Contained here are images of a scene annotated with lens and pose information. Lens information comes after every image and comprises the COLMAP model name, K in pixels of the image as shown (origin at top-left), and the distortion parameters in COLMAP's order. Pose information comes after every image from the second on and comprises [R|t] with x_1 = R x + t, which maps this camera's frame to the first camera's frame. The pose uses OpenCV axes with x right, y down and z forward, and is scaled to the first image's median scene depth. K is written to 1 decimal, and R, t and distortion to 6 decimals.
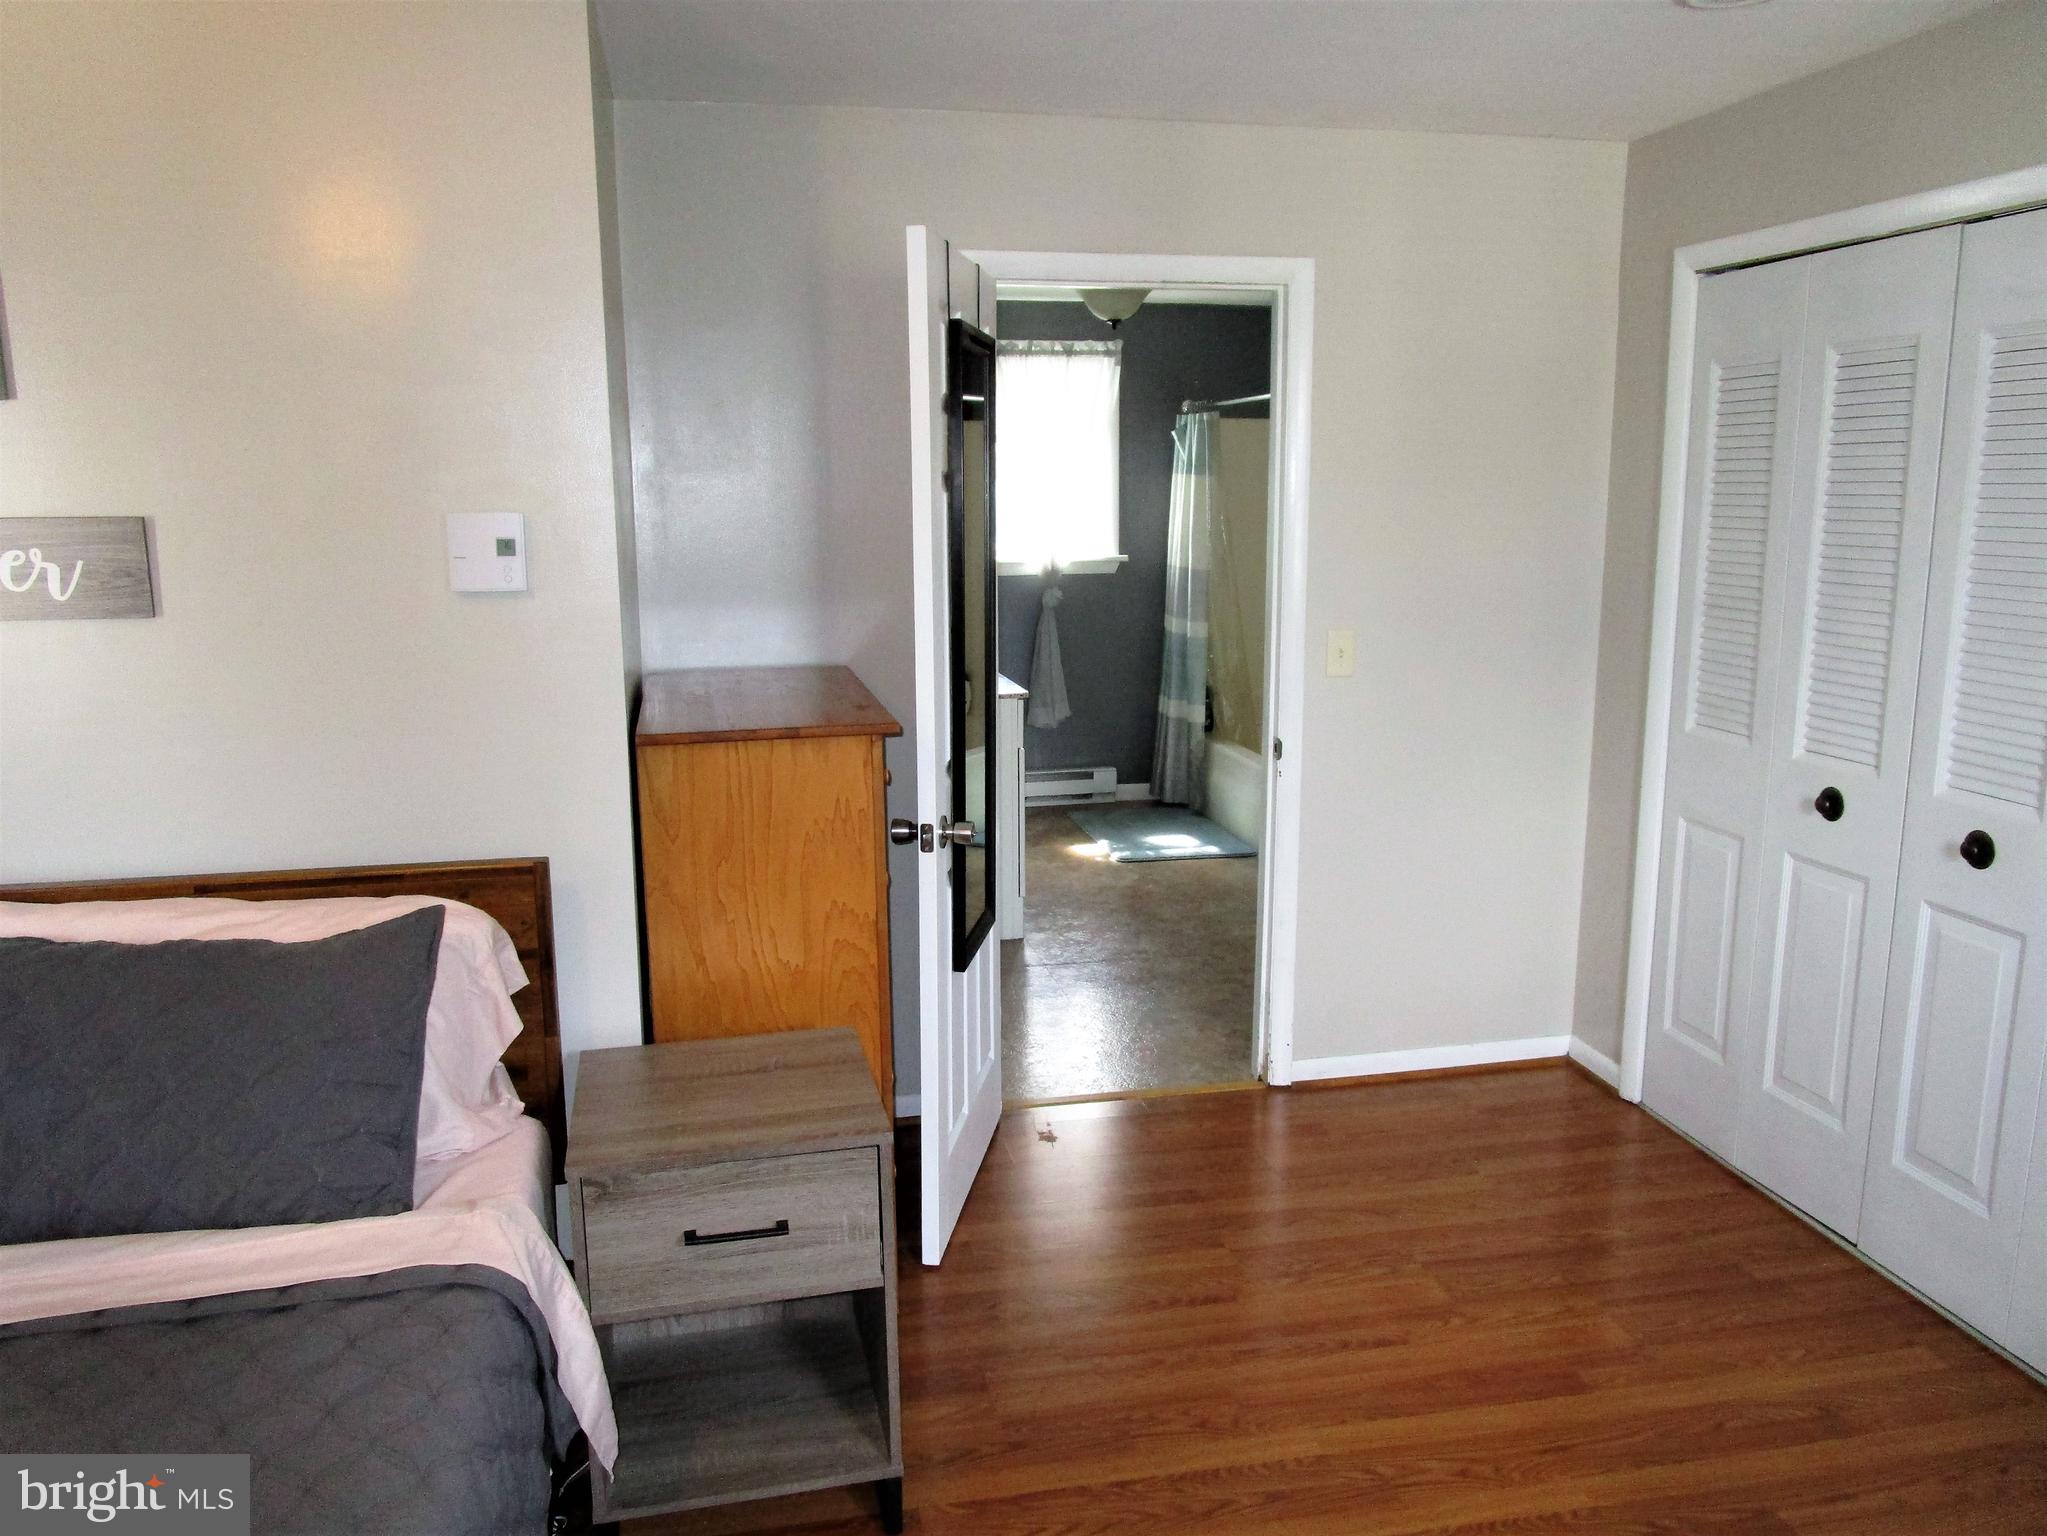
lens RADIAL K [[1509.9, 0, 1018.1], [0, 1509.9, 772.3], [0, 0, 1]] dist [-0.025396, 0.009404]
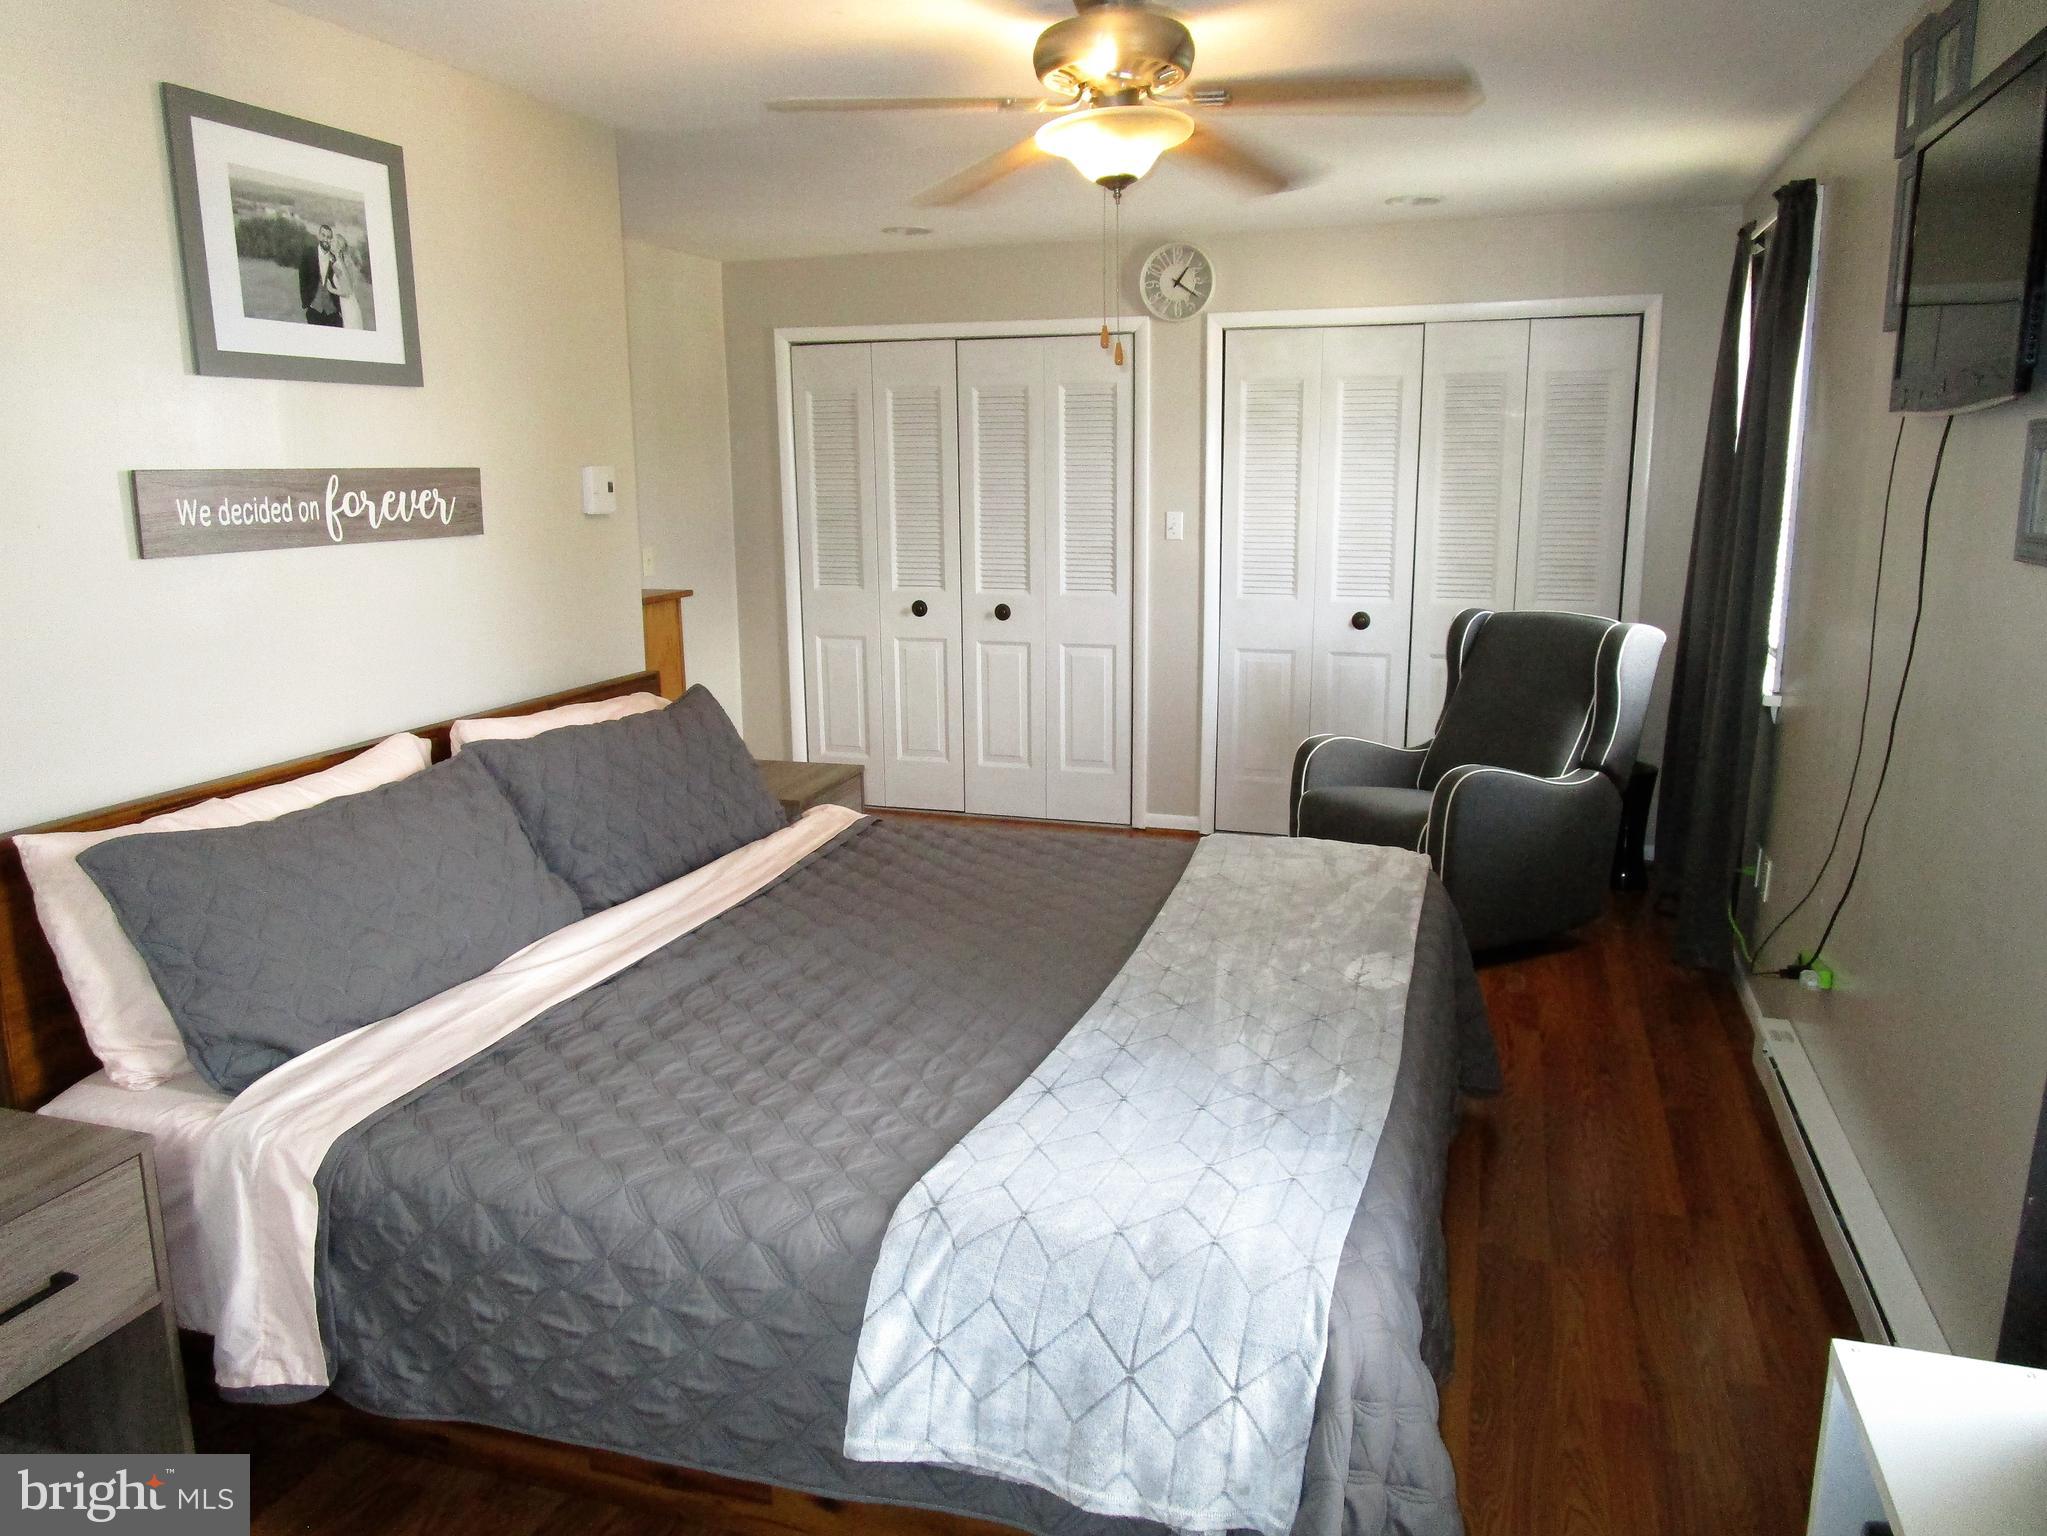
lens RADIAL K [[1509.9, 0, 1018.1], [0, 1509.9, 772.3], [0, 0, 1]] dist [-0.025396, 0.009404]
pose [[0.481604, -0.175074, 0.858724, -1.313859], [0.169637, 0.979935, 0.104648, 0.051070], [-0.859814, 0.095273, 0.501640, -0.160678]]
